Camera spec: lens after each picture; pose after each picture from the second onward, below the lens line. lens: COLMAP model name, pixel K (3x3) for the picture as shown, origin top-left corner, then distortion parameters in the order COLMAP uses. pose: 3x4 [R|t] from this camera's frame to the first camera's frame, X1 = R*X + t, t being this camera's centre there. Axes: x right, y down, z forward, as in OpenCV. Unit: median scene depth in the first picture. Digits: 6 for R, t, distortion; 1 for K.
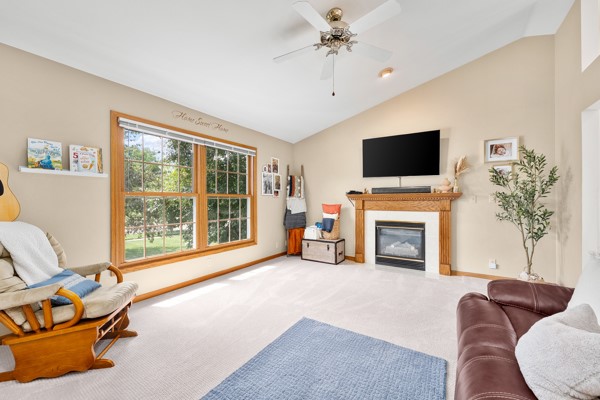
lens RADIAL K [[235.9, 0, 298.7], [0, 235.9, 199.8], [0, 0, 1]] dist [-0.001699, -0.001061]
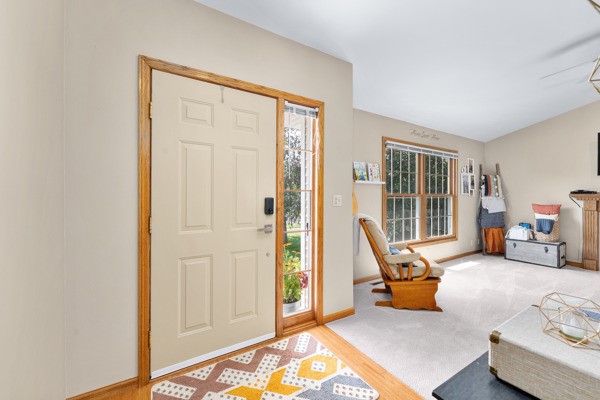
lens RADIAL K [[235.9, 0, 301.8], [0, 235.9, 197.7], [0, 0, 1]] dist [-0.001699, -0.001061]
pose [[0.904026, 0.003910, -0.427459, -0.350962], [-0.001967, 0.999986, 0.004987, -0.010198], [0.427472, -0.003668, 0.904021, -0.272811]]
